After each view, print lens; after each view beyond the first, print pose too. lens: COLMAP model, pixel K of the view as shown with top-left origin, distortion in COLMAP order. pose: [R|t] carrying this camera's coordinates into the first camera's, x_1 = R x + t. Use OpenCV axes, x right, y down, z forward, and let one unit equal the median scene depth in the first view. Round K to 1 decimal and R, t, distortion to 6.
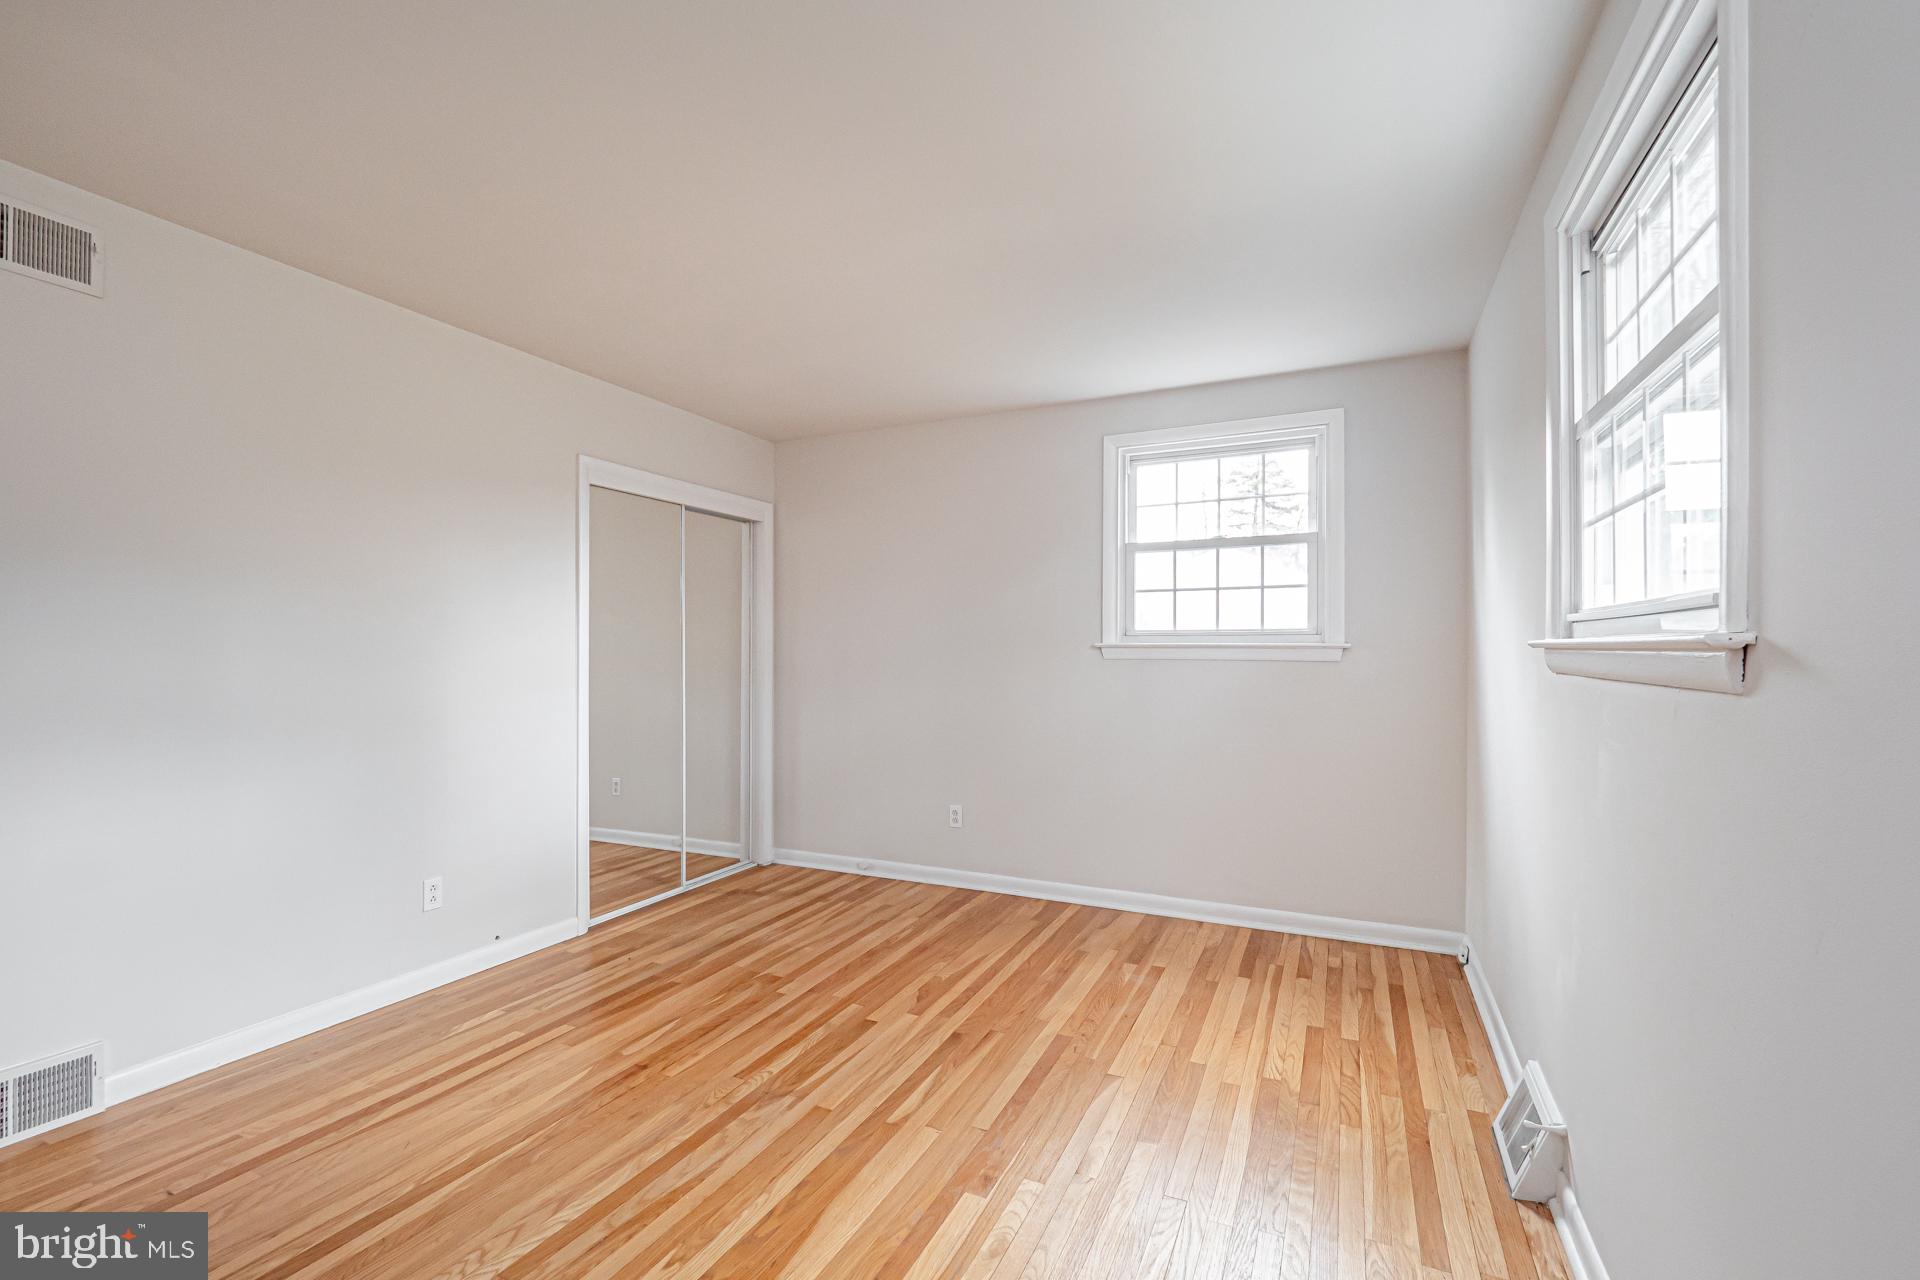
lens RADIAL K [[820.5, 0, 946.3], [0, 820.5, 633.3], [0, 0, 1]] dist [0.000699, -0.000183]
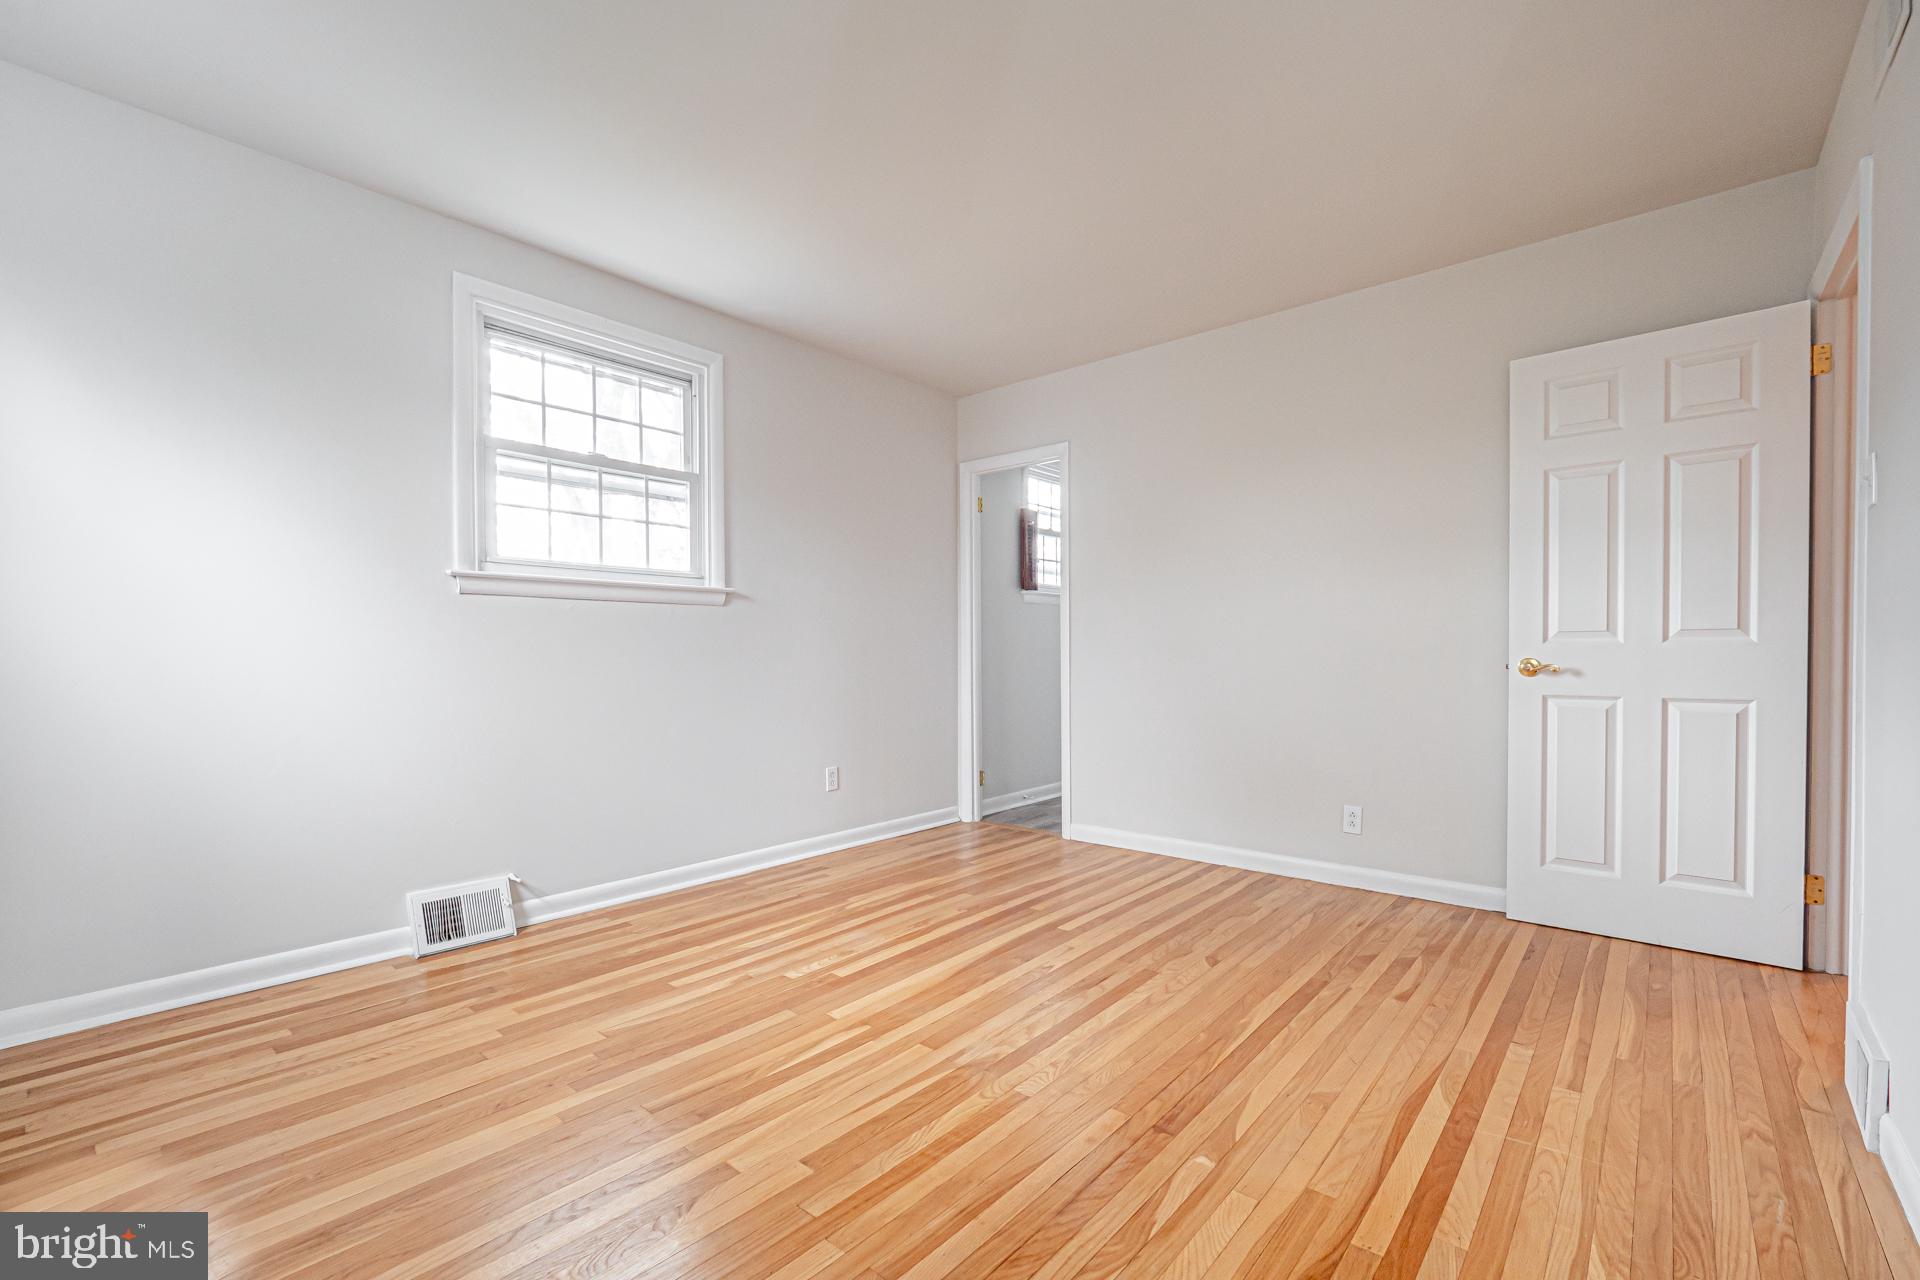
lens RADIAL K [[817.3, 0, 960.0], [0, 817.3, 640.0], [0, 0, 1]] dist [0.000651, -0.000032]
pose [[-0.966518, 0.003662, 0.256571, -0.414007], [-0.003125, 0.999656, -0.026039, 0.142253], [-0.256578, -0.025969, -0.966175, 1.852765]]
